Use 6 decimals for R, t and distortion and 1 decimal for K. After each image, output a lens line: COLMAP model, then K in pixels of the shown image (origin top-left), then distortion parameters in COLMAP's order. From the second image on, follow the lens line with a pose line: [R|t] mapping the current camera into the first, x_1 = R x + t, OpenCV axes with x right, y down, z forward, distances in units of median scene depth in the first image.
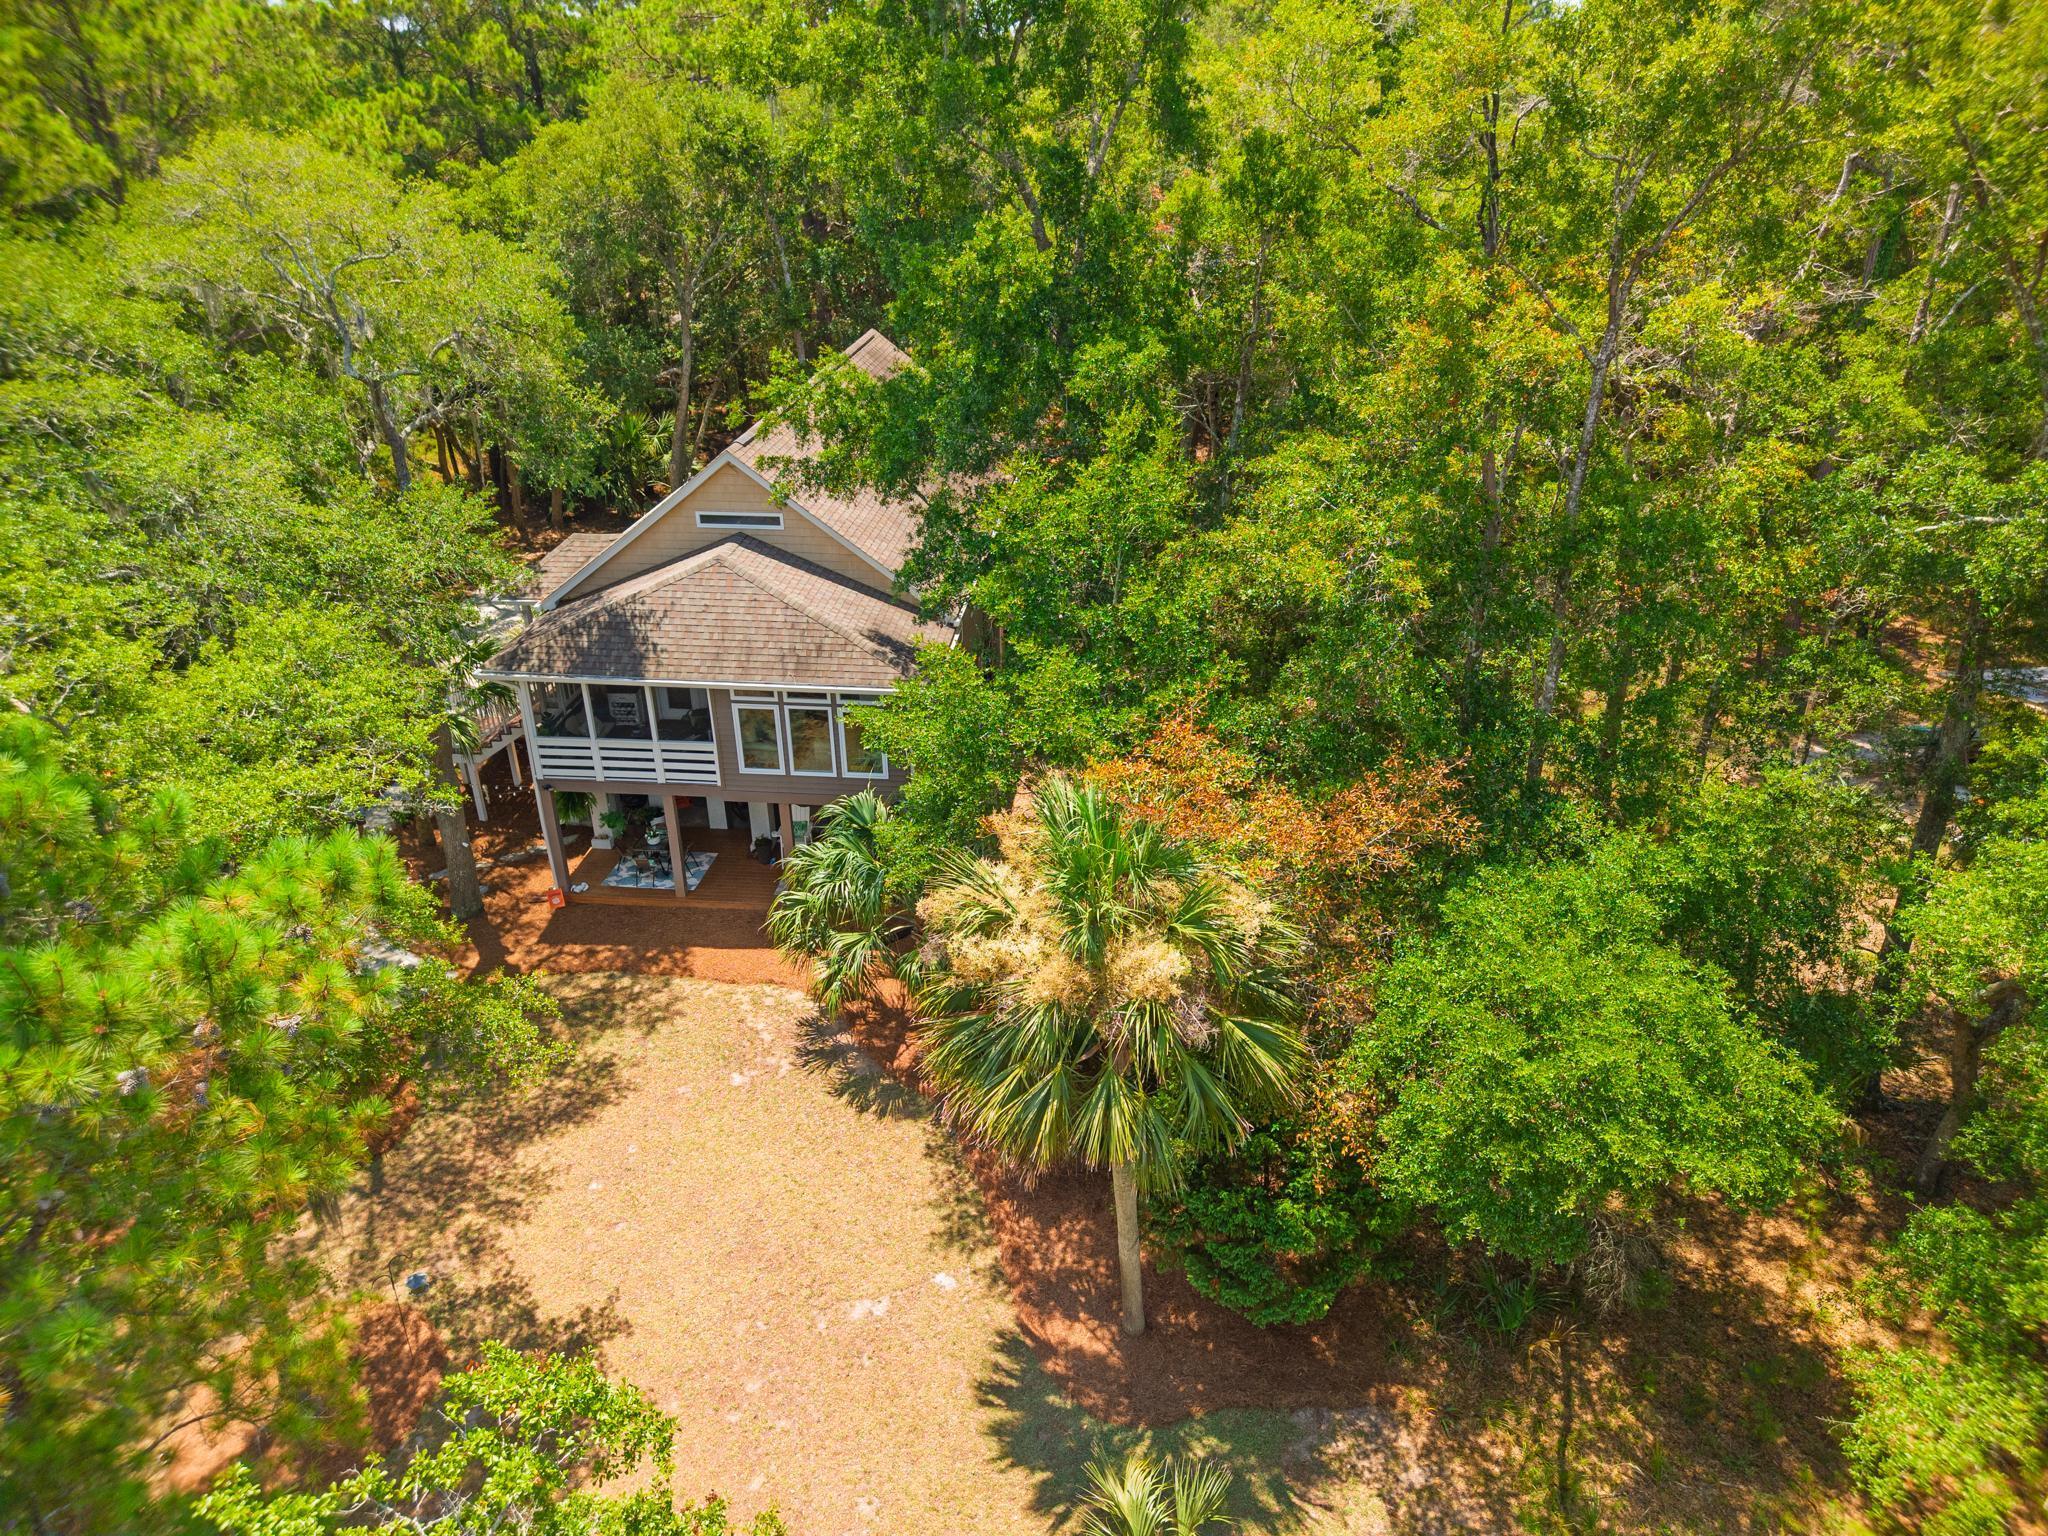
lens RADIAL K [[1287.7, 0, 1024.0], [0, 1287.7, 768.0], [0, 0, 1]] dist [0.033443, -0.000366]
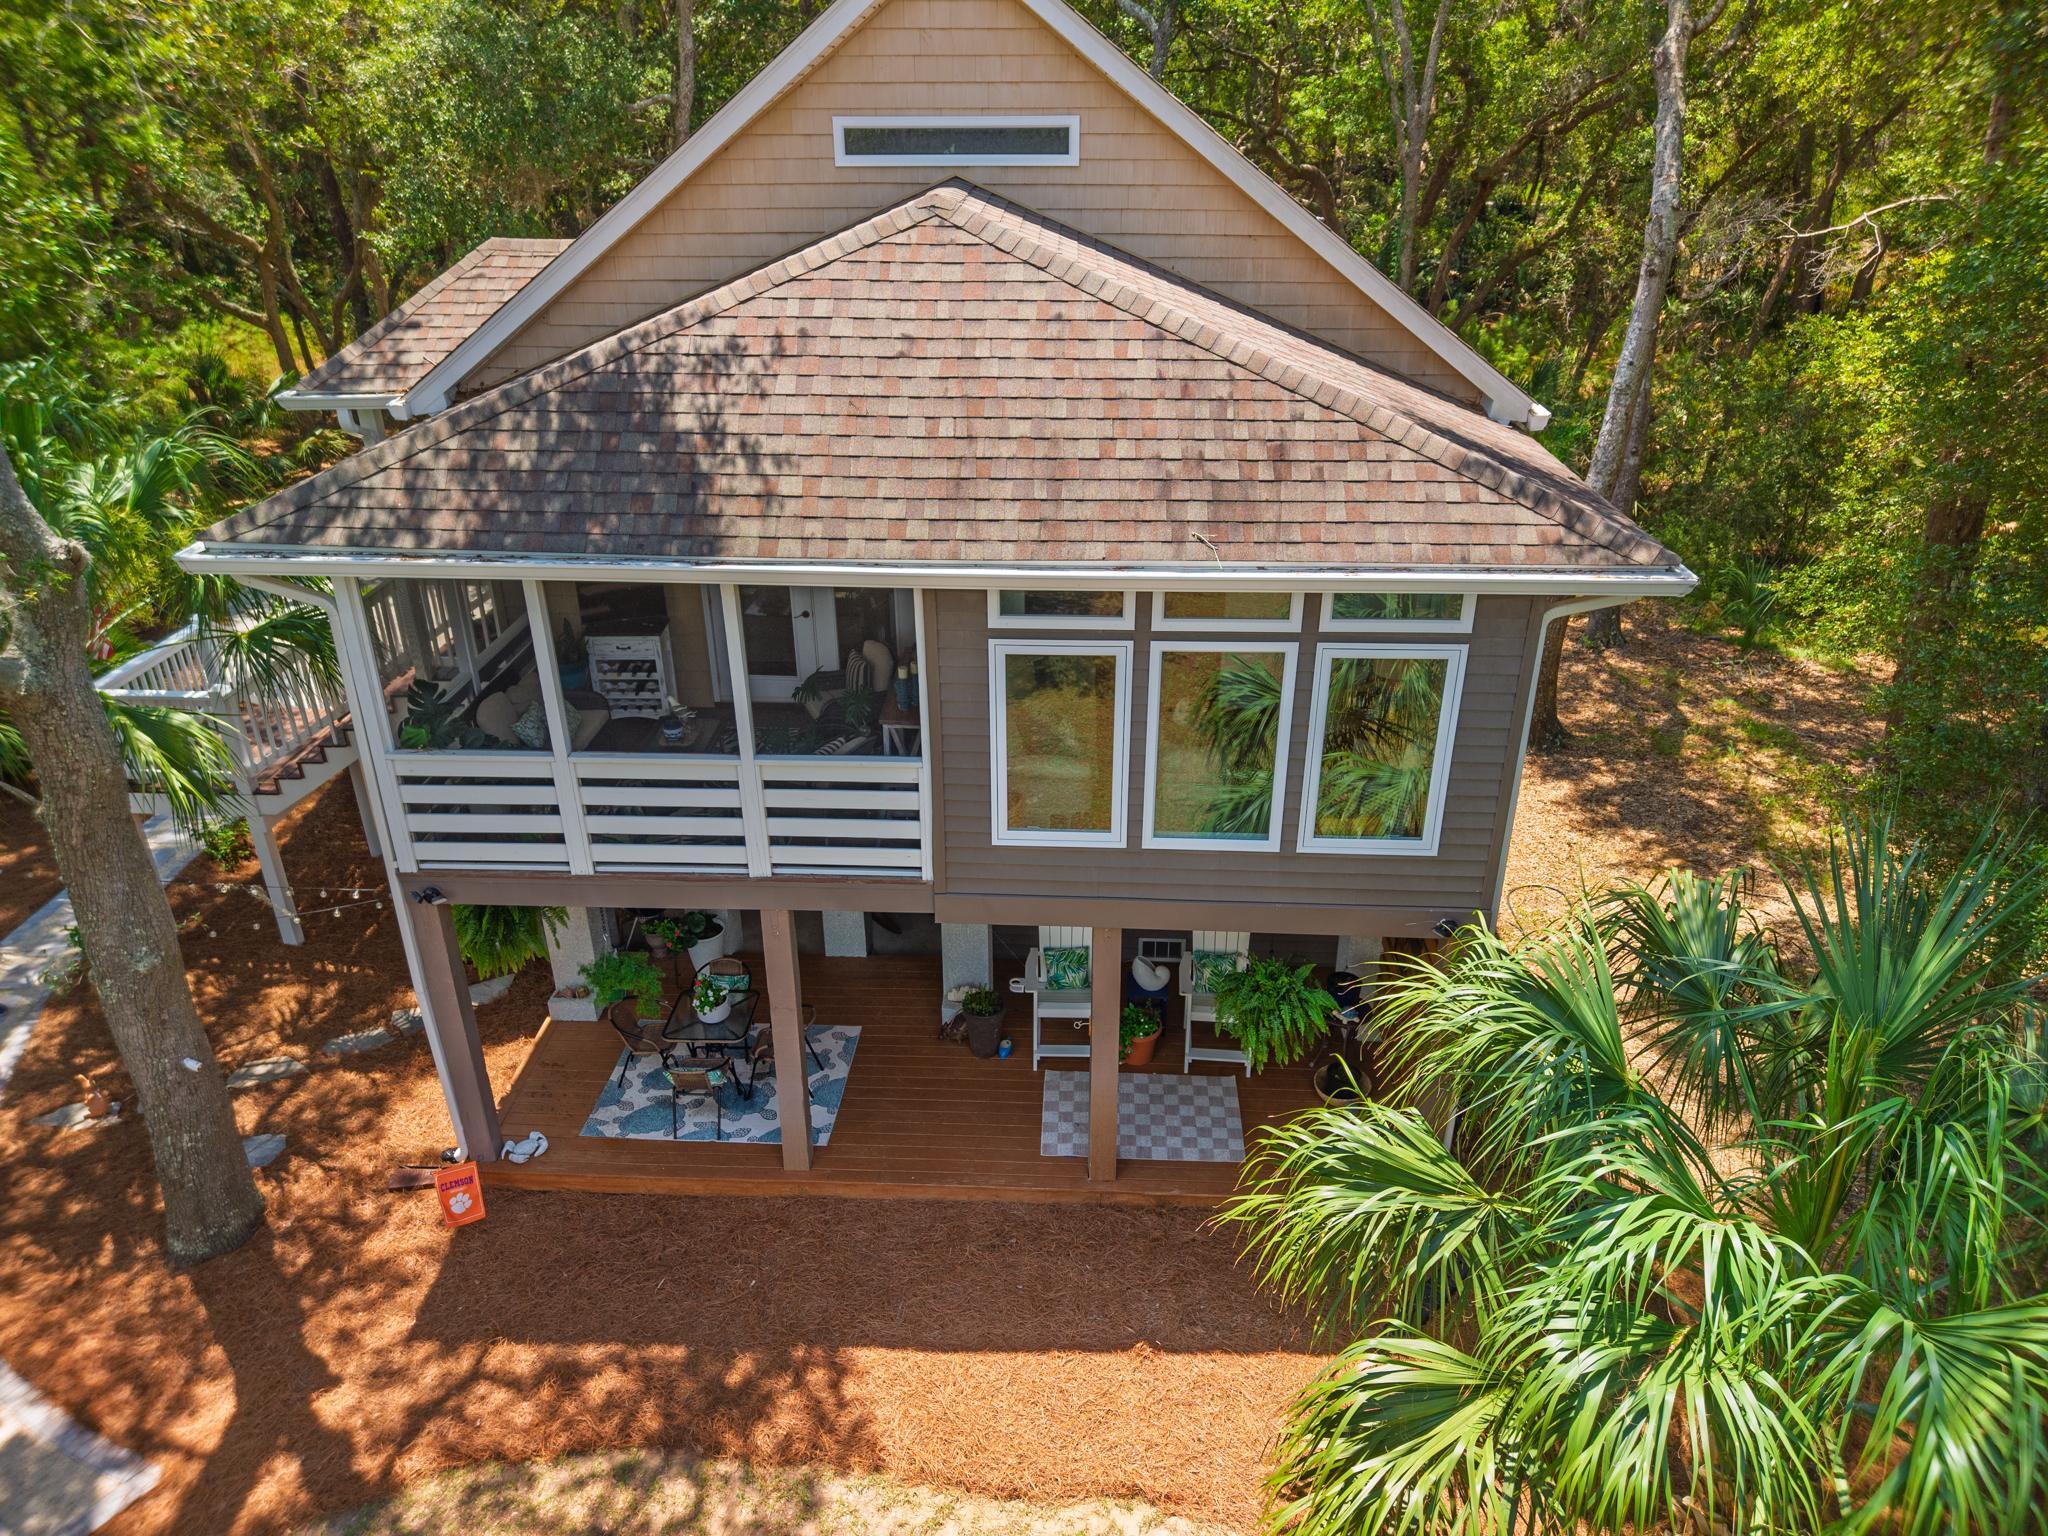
lens RADIAL K [[1393.6, 0, 1024.0], [0, 1393.6, 768.0], [0, 0, 1]] dist [0.049485, 0.001248]
pose [[0.999235, -0.022428, 0.032040, -0.232597], [0.022475, 0.999747, -0.001119, -0.016682], [-0.032007, 0.001839, 0.999486, 0.652341]]
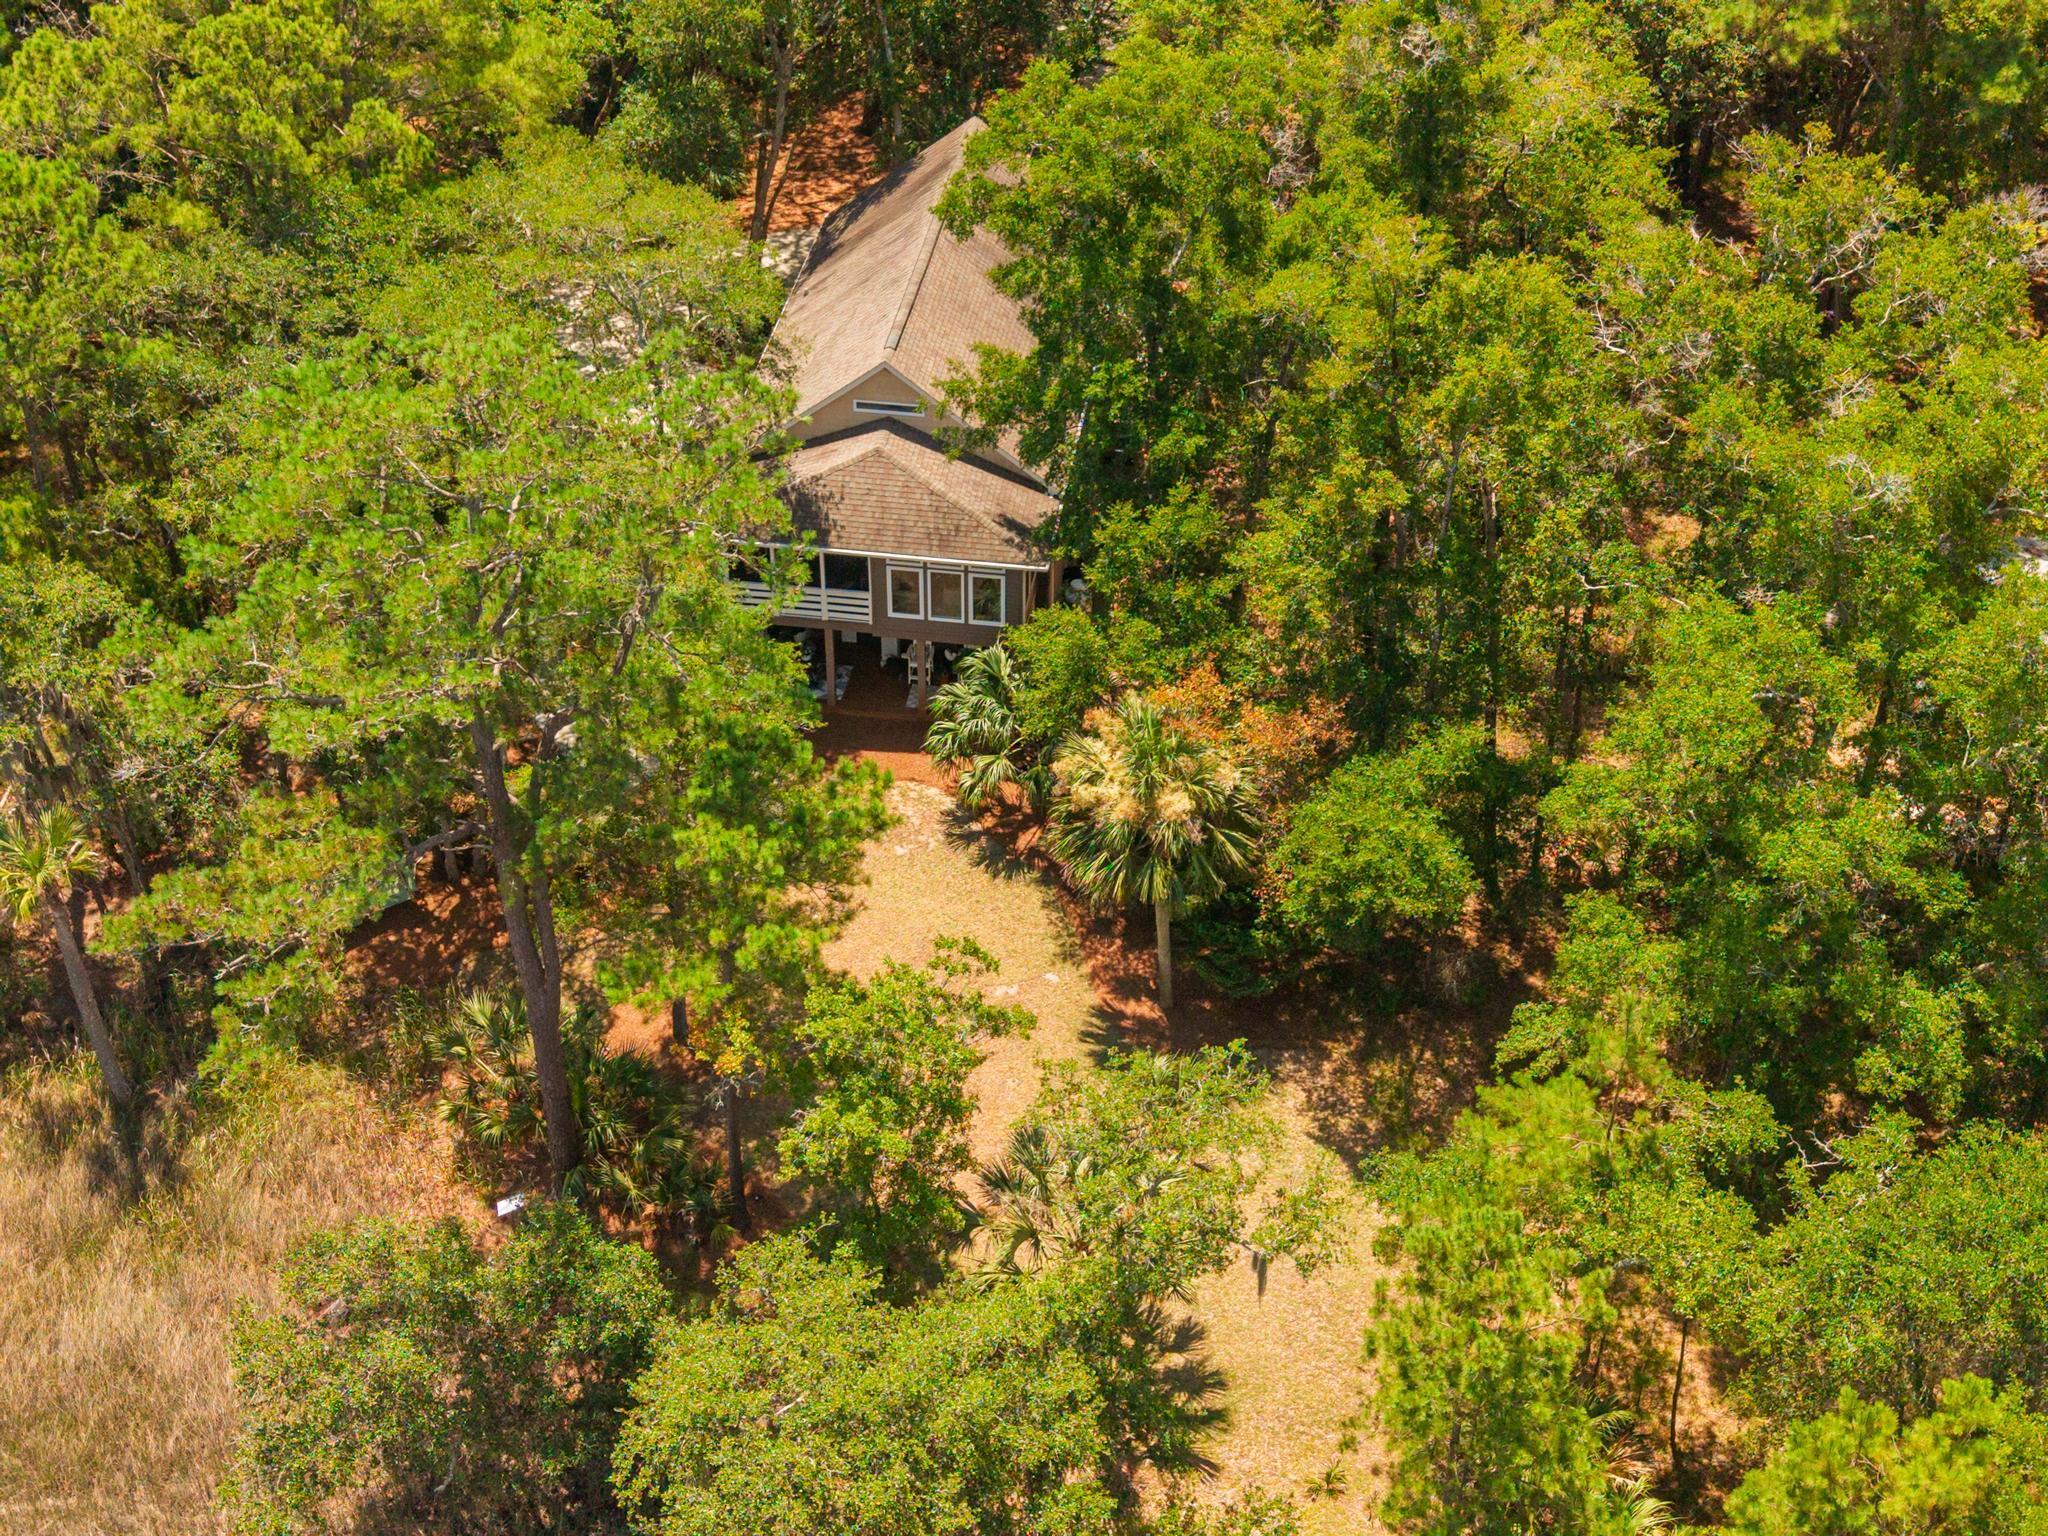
lens RADIAL K [[1393.6, 0, 1024.0], [0, 1393.6, 768.0], [0, 0, 1]] dist [0.049485, 0.001248]
pose [[0.997860, 0.033004, -0.056452, -0.004682], [-0.022944, 0.985113, 0.170367, -0.089924], [0.061235, -0.168707, 0.983762, -0.382280]]
